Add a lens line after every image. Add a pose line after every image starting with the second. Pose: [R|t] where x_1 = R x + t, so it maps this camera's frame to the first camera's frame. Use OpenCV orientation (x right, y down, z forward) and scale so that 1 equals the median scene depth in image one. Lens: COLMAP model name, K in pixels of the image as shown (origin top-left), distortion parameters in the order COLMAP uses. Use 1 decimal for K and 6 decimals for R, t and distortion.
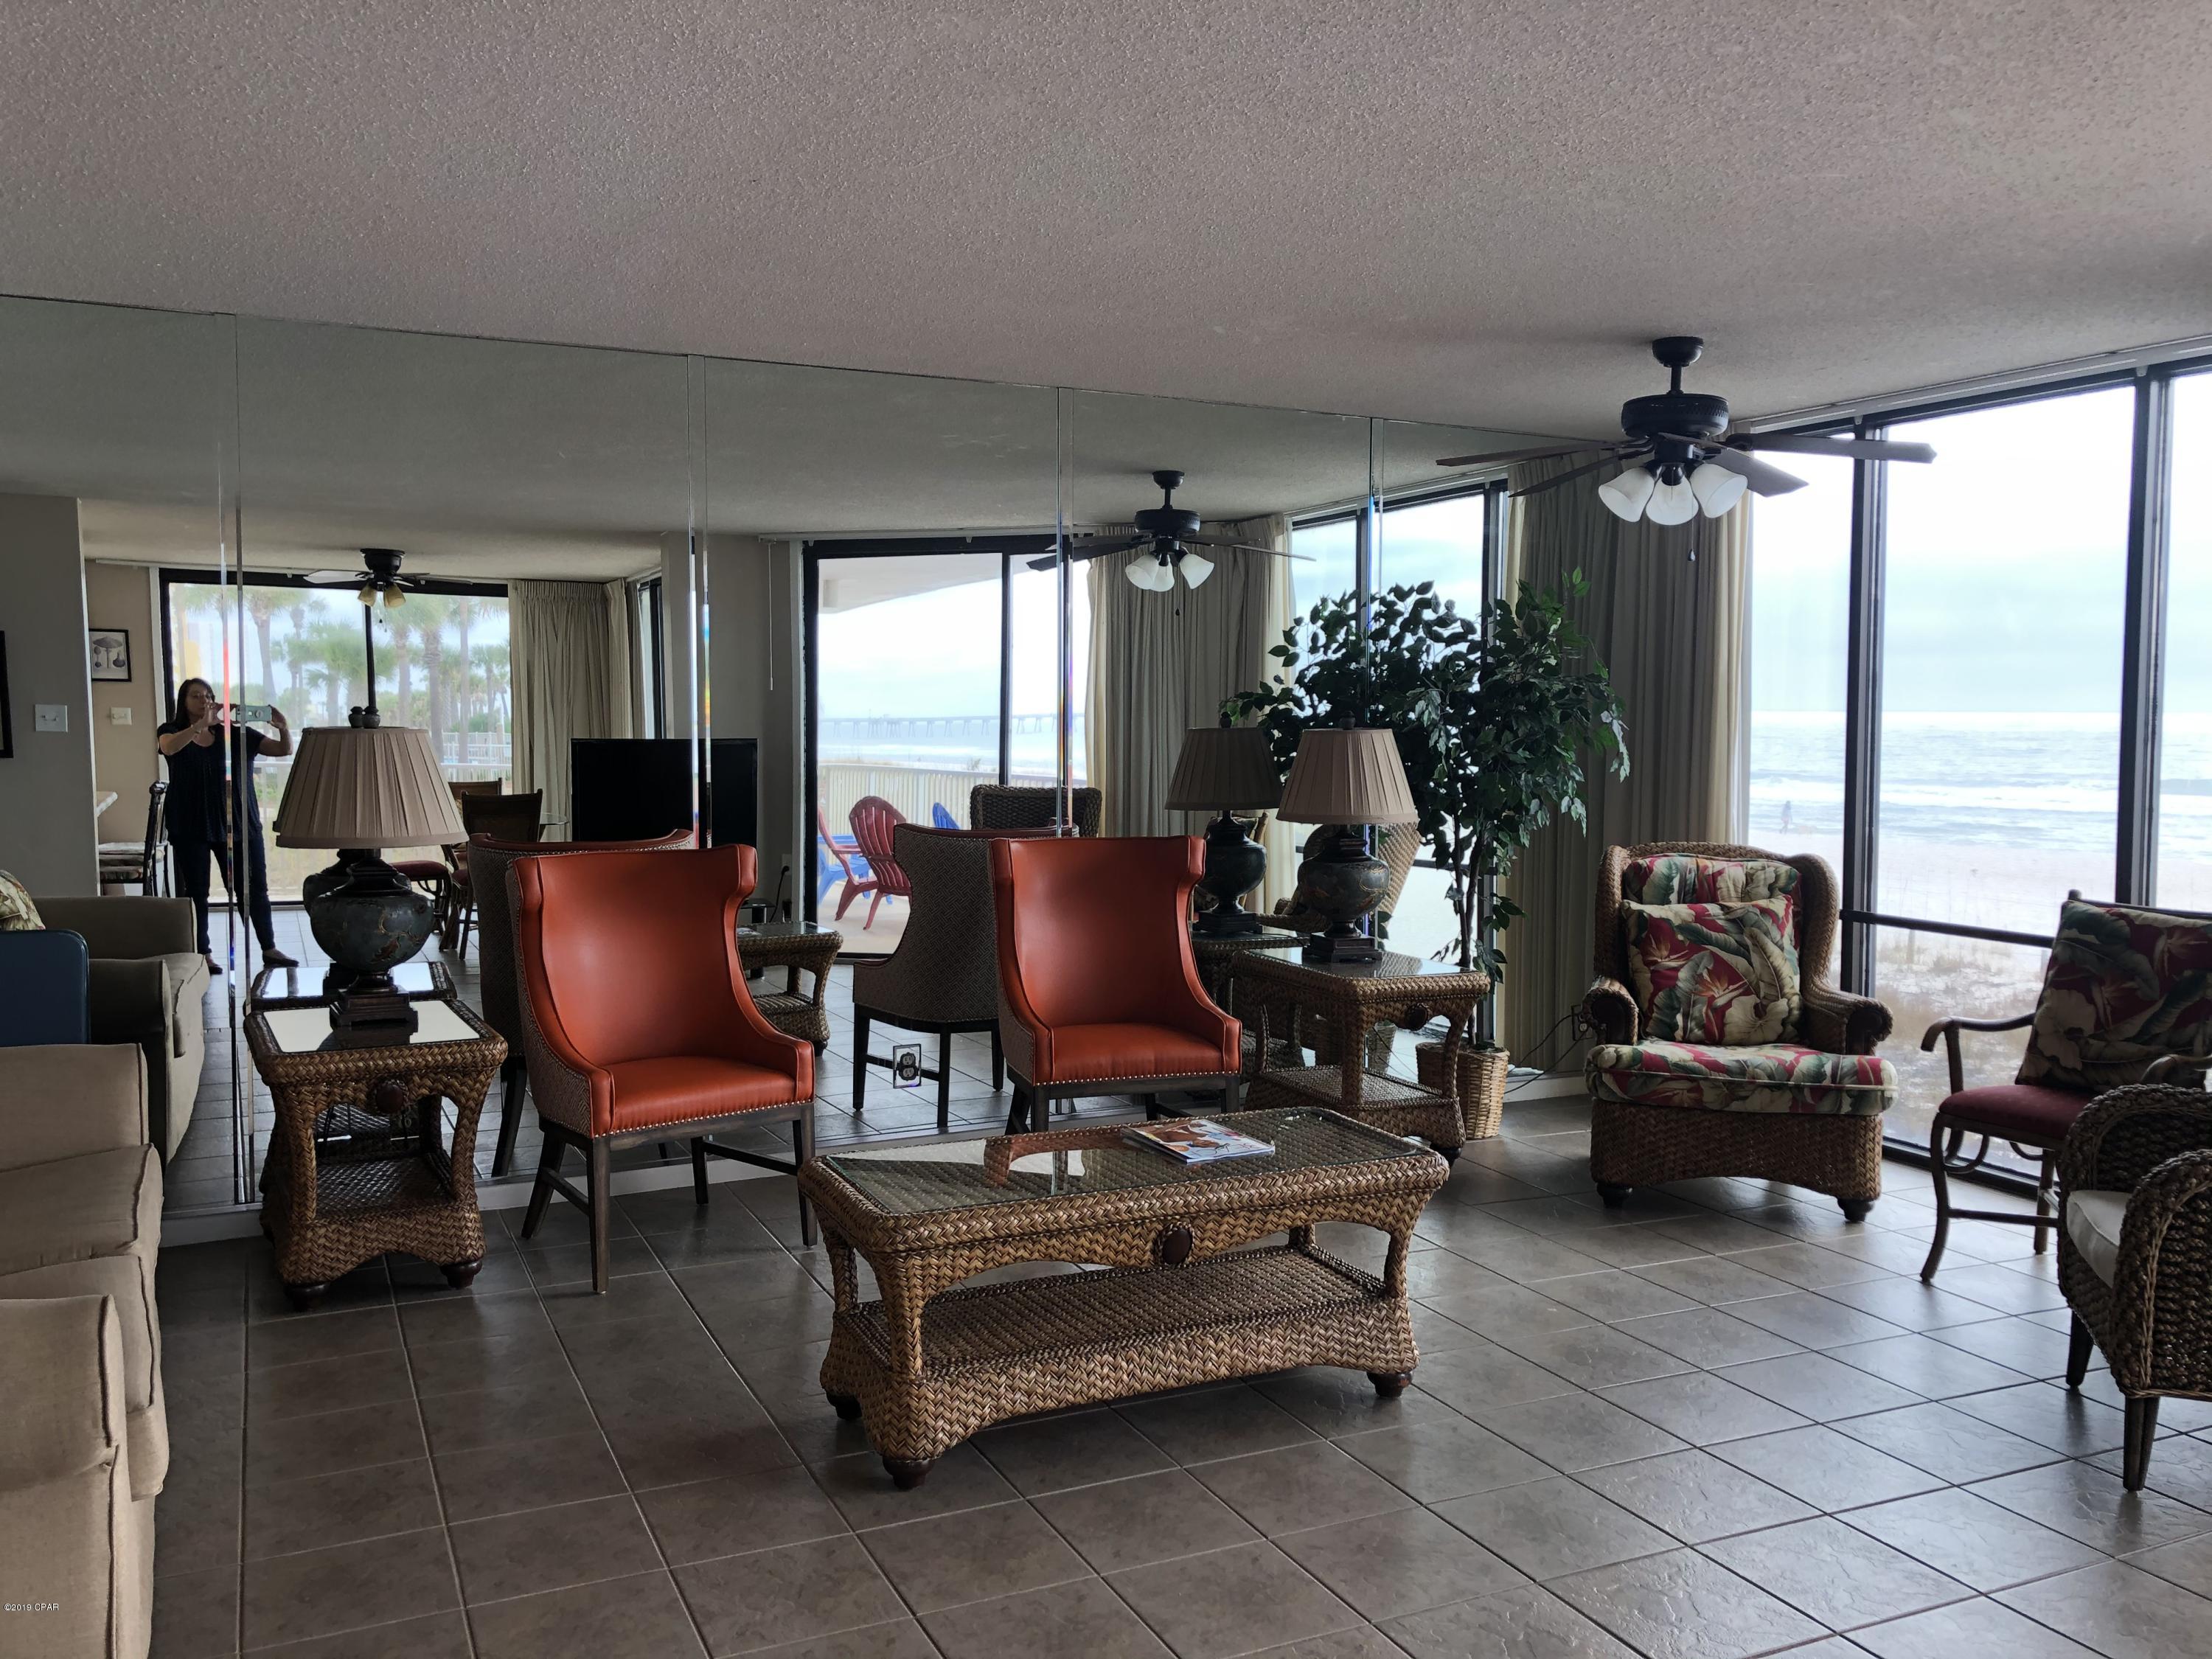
lens RADIAL K [[1813.4, 0, 1105.3], [0, 1813.4, 831.9], [0, 0, 1]] dist [0.011861, 0.004114]
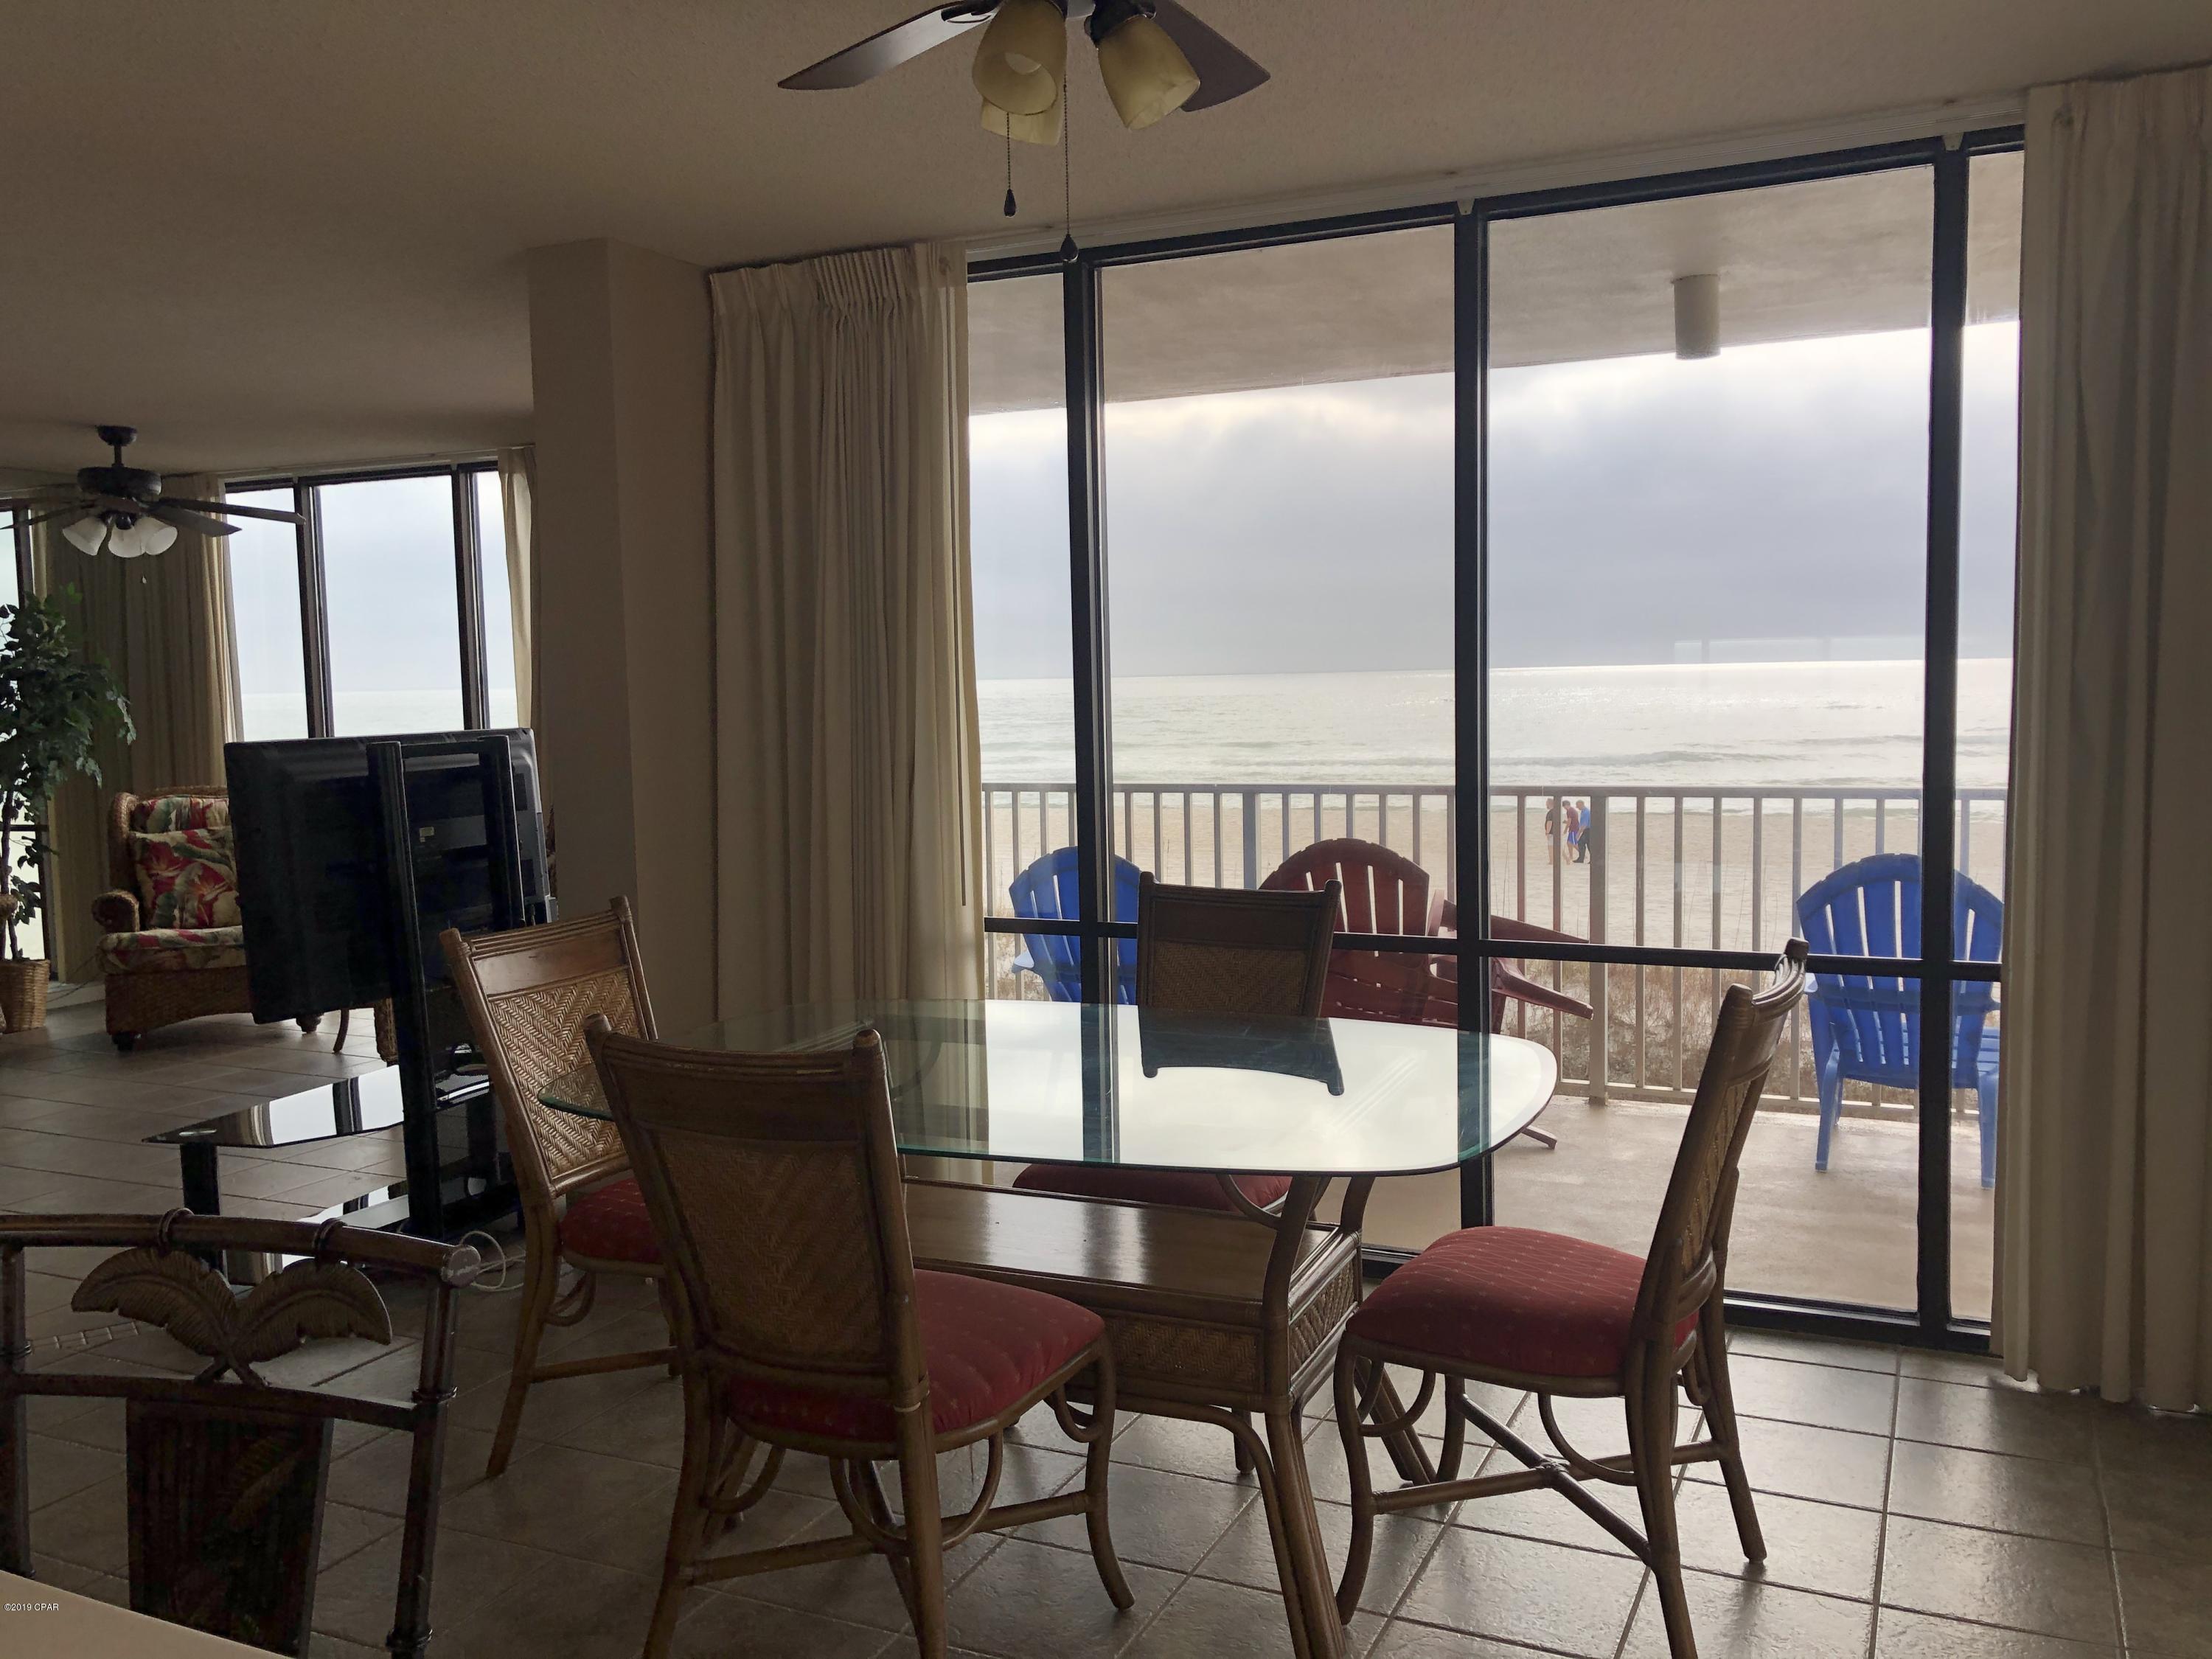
lens RADIAL K [[1813.4, 0, 1119.6], [0, 1813.4, 806.1], [0, 0, 1]] dist [0.011861, 0.004114]
pose [[0.770150, -0.067079, 0.634326, -0.003030], [0.069853, 0.997343, 0.020658, 0.042805], [-0.634026, 0.028400, 0.772790, -0.510306]]
